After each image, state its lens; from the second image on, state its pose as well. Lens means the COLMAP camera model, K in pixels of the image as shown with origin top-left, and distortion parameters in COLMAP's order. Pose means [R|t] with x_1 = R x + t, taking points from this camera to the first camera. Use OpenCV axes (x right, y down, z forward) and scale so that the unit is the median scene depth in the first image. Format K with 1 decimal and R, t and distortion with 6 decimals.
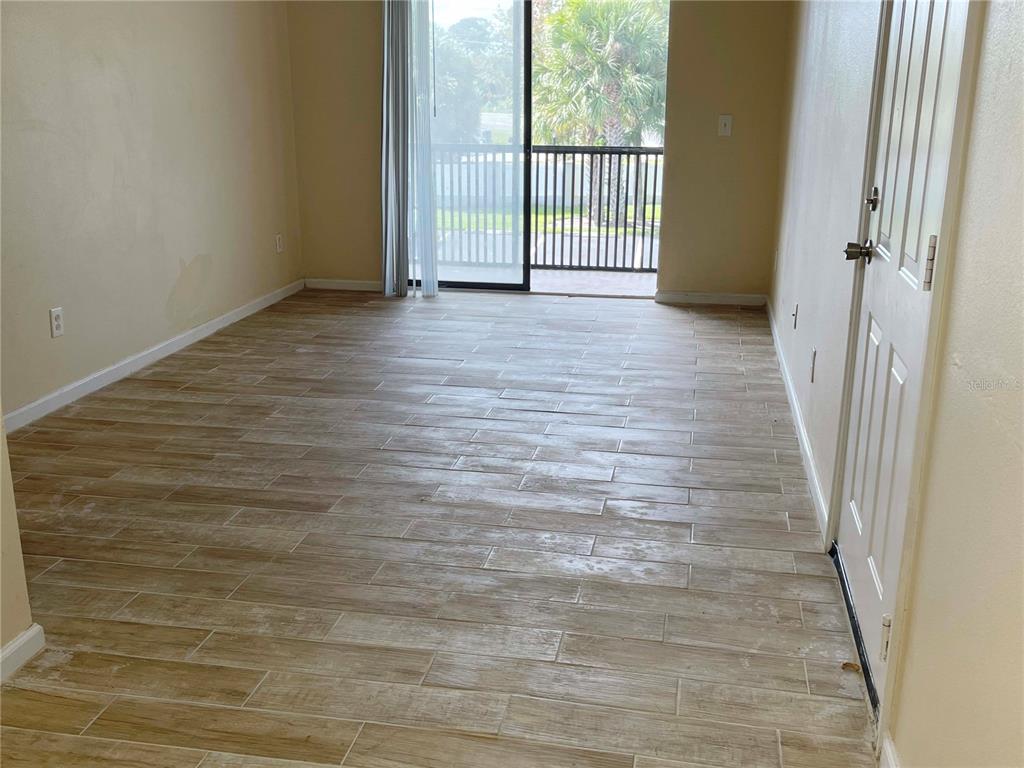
lens RADIAL K [[1044.5, 0, 507.3], [0, 1044.5, 385.5], [0, 0, 1]] dist [0.016502, 0.000000]
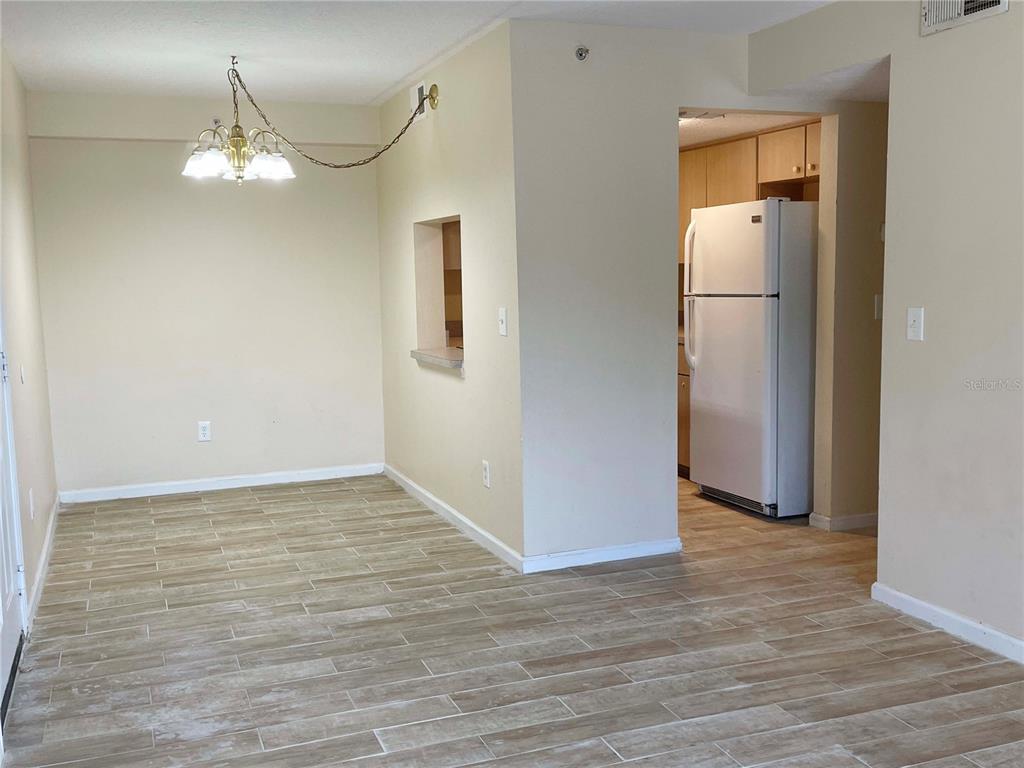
lens RADIAL K [[1044.5, 0, 513.4], [0, 1044.5, 384.4], [0, 0, 1]] dist [0.016502, 0.000000]
pose [[-0.850267, 0.072634, -0.521315, 0.271872], [-0.129863, 0.930866, 0.341503, -0.376638], [0.510079, 0.358069, -0.782052, 1.313943]]
